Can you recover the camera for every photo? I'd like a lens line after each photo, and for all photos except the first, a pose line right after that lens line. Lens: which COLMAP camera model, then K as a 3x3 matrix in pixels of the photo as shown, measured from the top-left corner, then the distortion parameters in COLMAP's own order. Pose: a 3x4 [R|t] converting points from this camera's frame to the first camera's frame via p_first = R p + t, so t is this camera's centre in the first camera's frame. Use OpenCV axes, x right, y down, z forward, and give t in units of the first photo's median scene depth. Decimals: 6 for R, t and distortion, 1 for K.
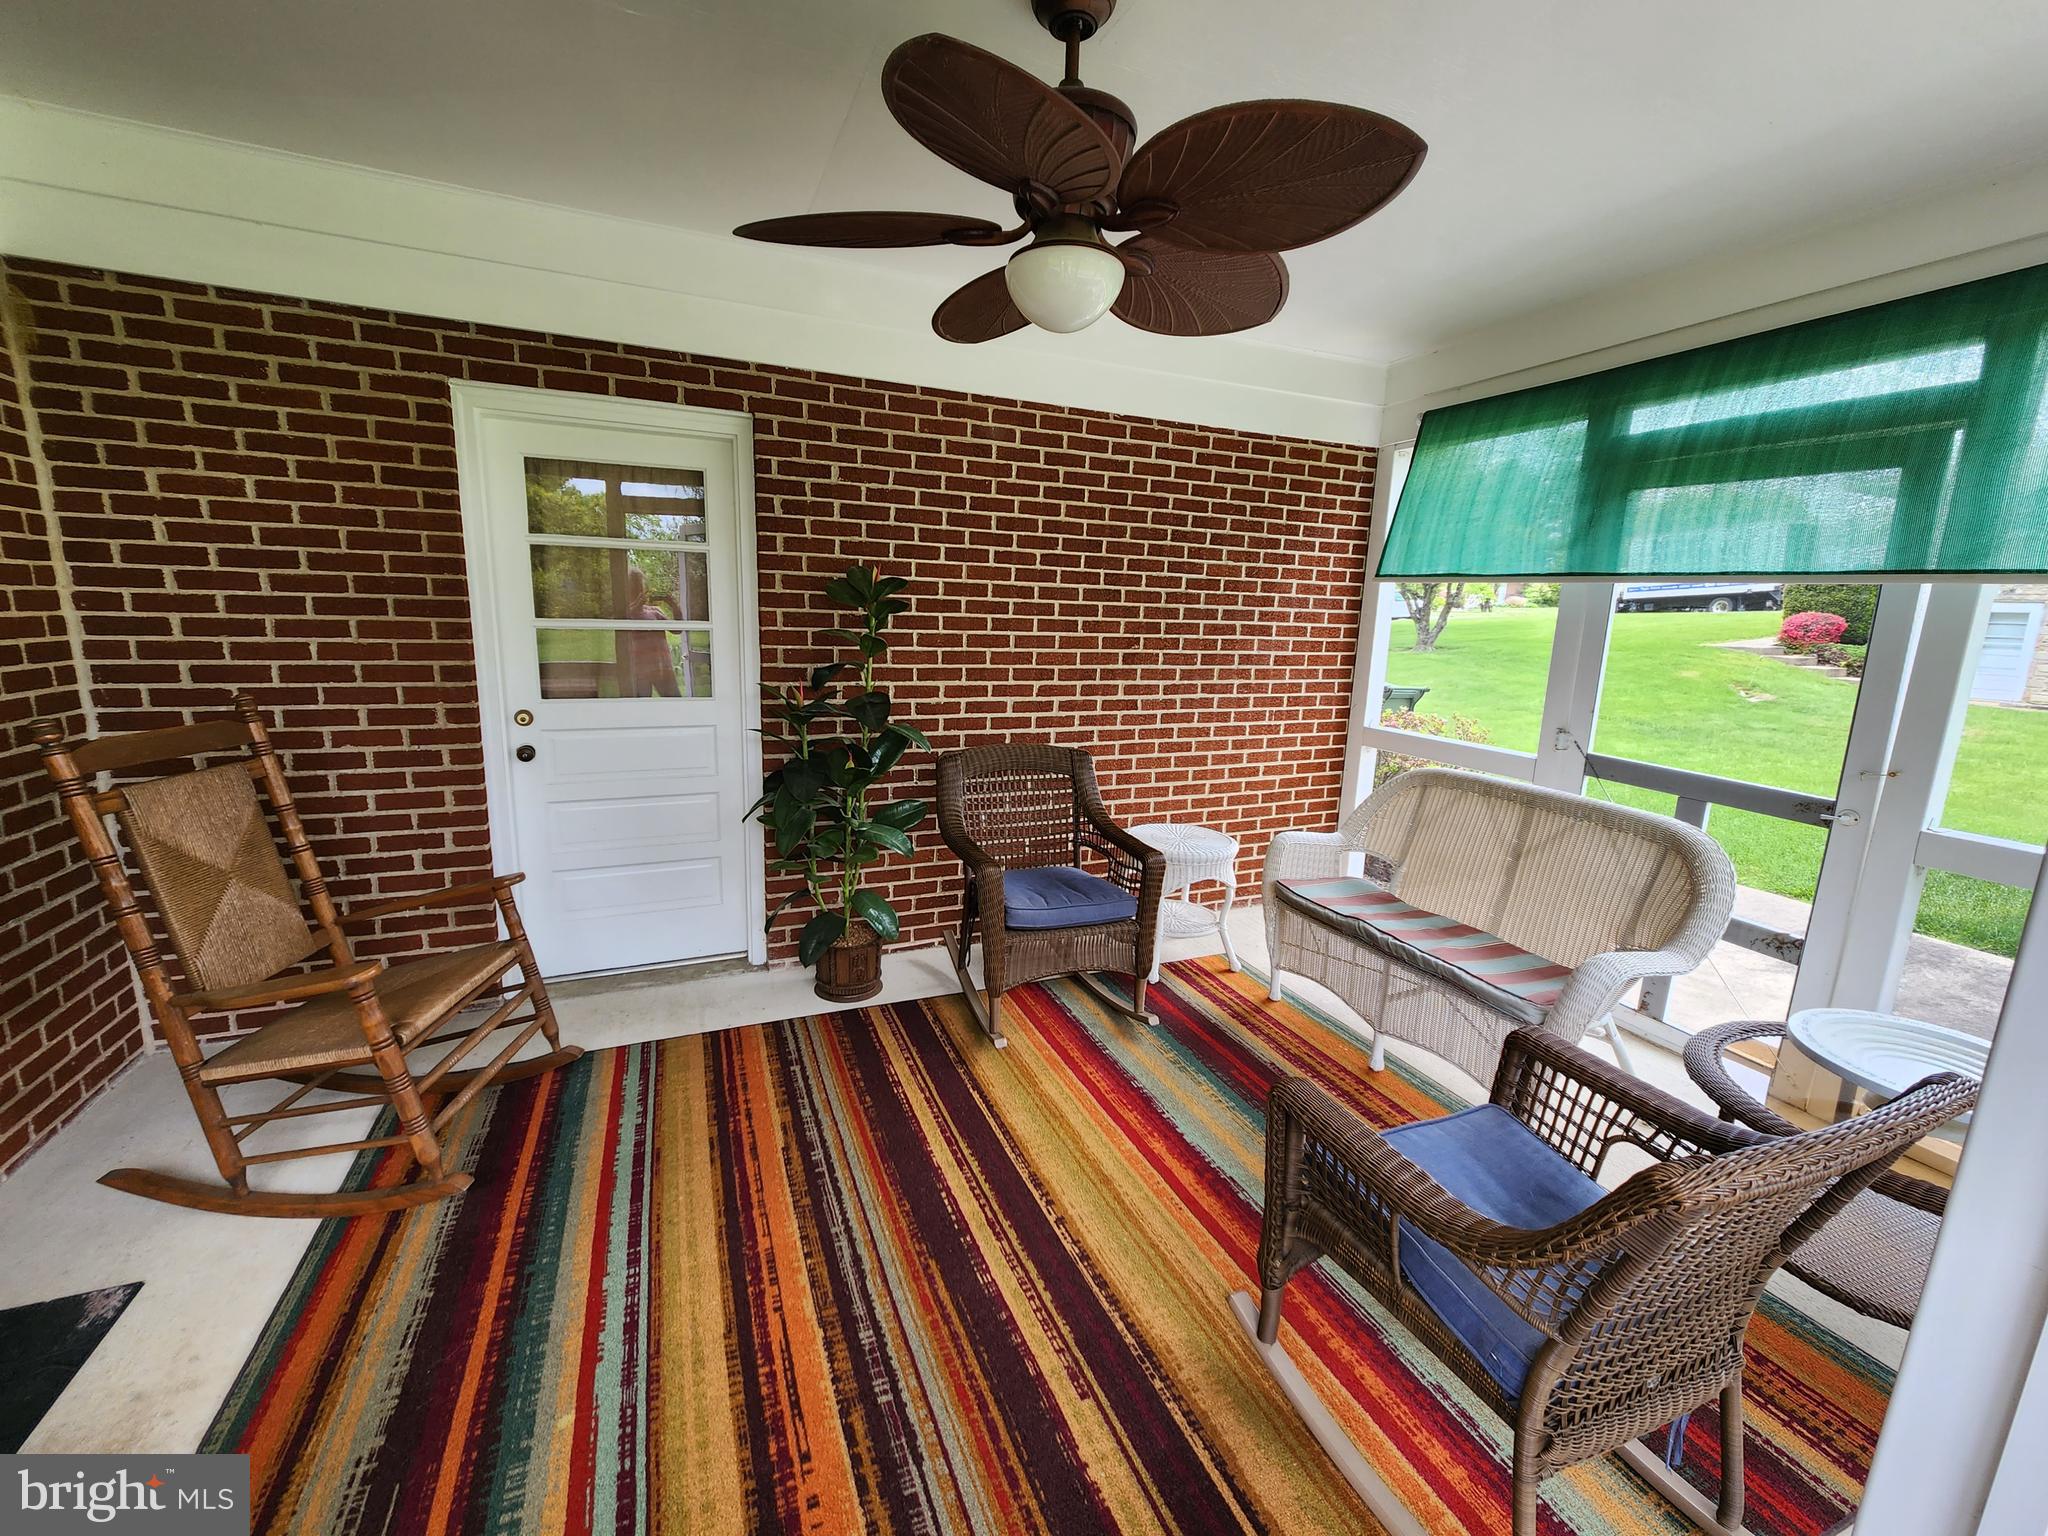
lens RADIAL K [[827.4, 0, 1009.8], [0, 827.4, 766.5], [0, 0, 1]] dist [0.000371, -0.000499]
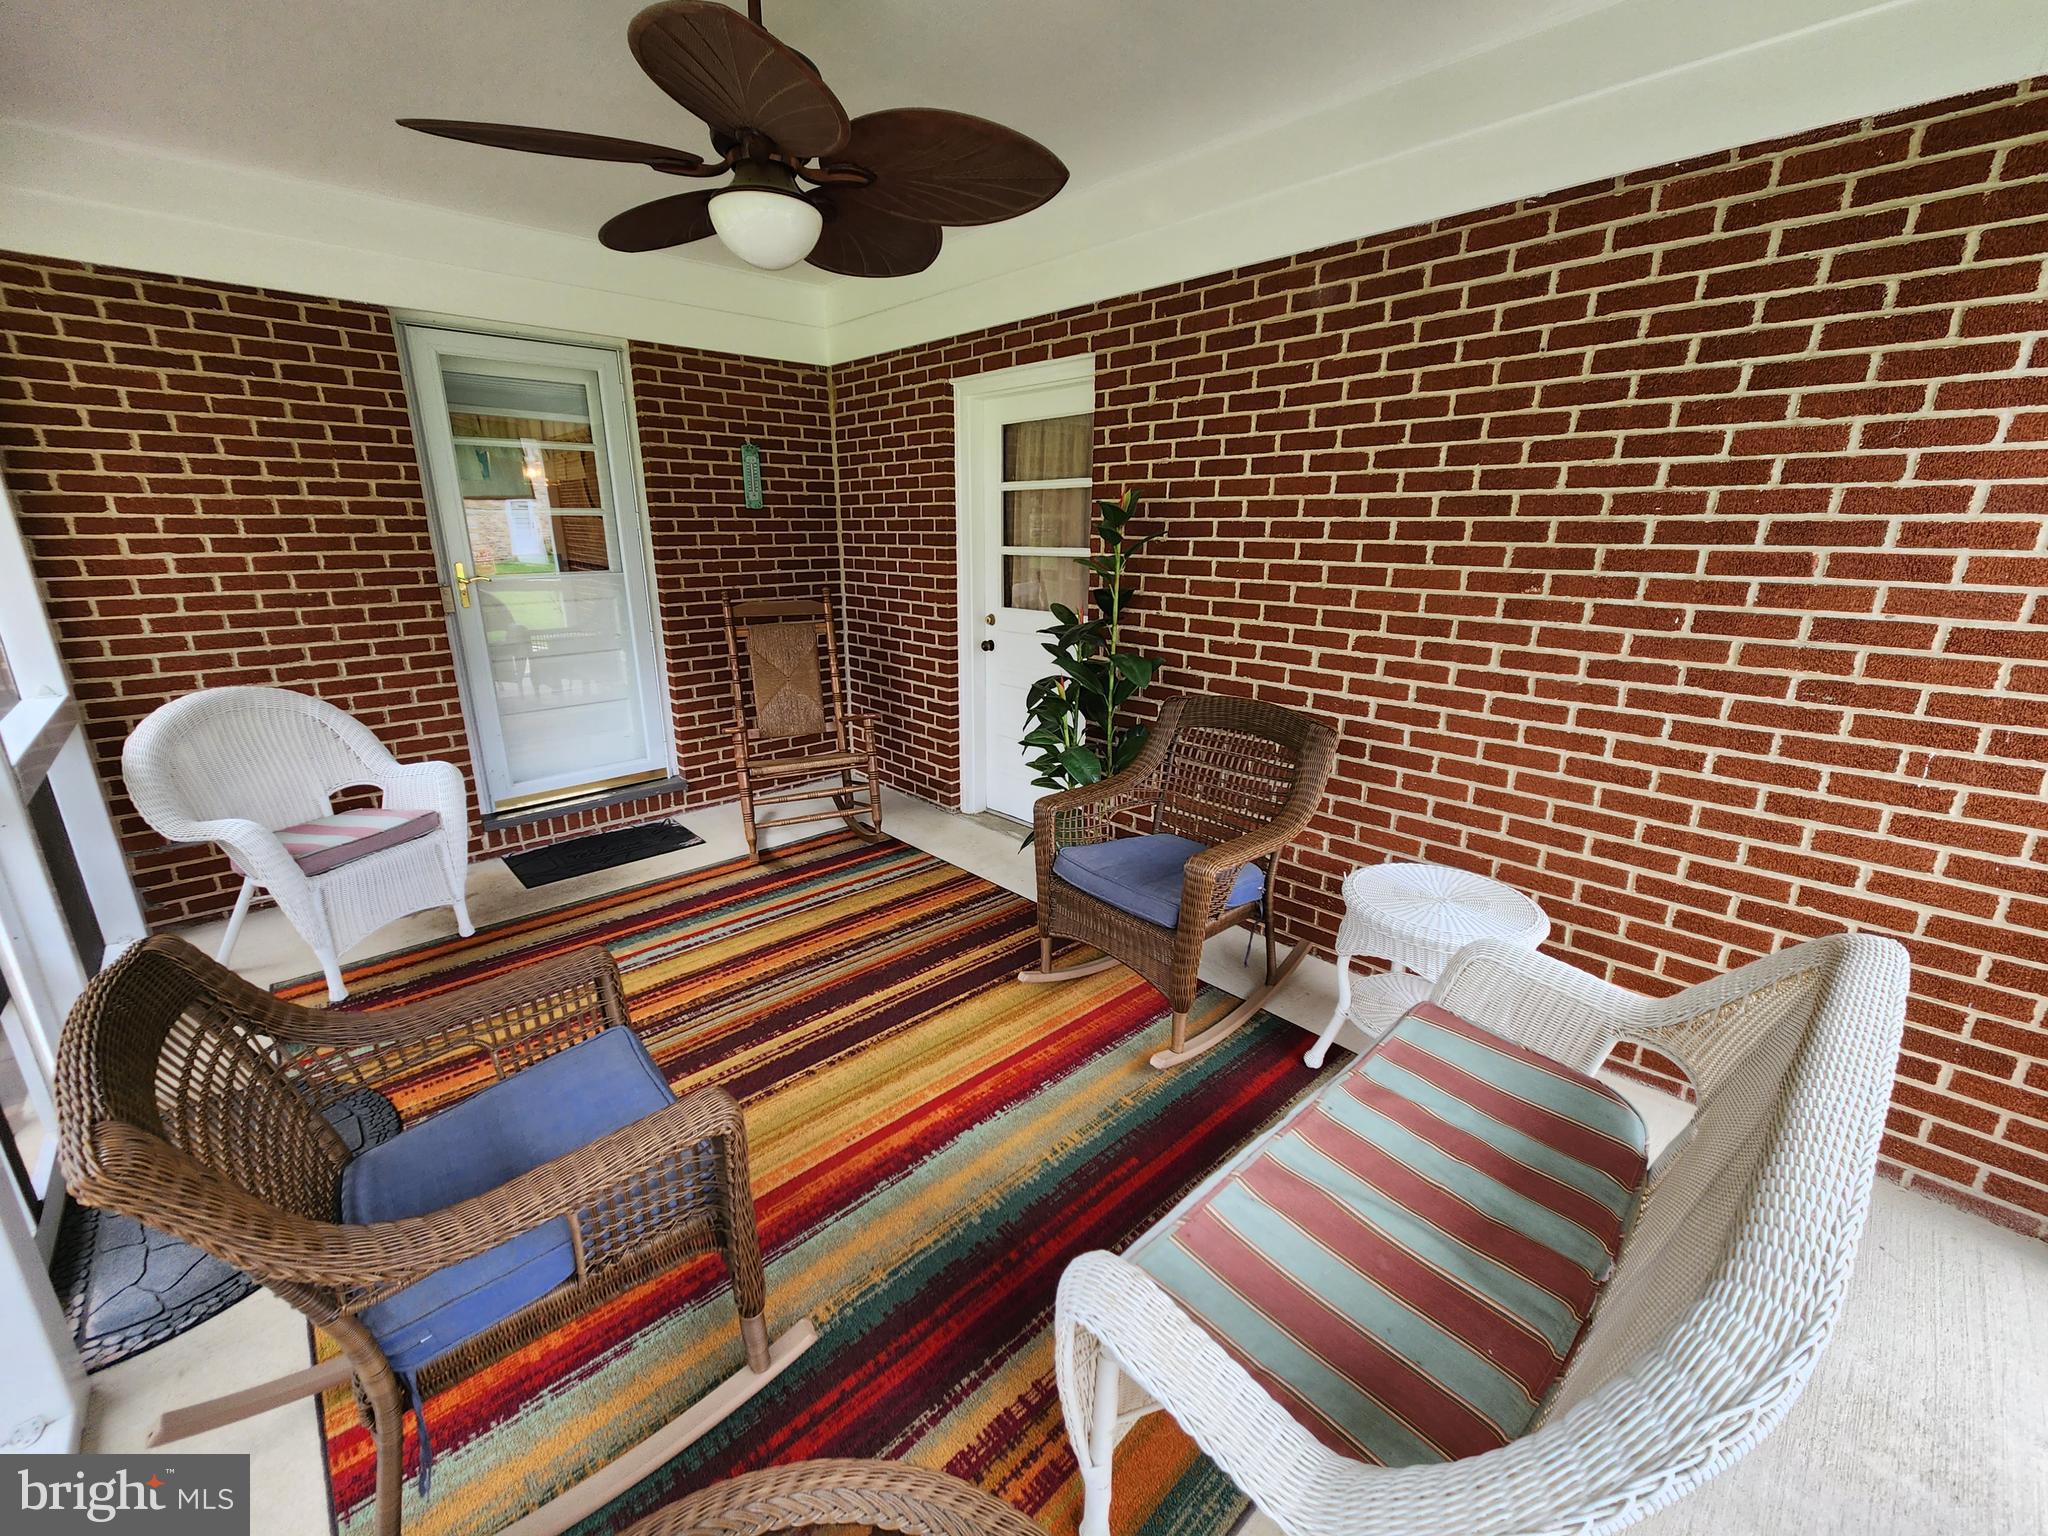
lens RADIAL K [[827.4, 0, 1009.8], [0, 827.4, 766.5], [0, 0, 1]] dist [0.000371, -0.000499]
pose [[0.350288, 0.233069, -0.907181, 0.652175], [-0.171367, 0.968145, 0.182562, -0.069640], [0.920832, 0.091512, 0.379070, 0.463786]]
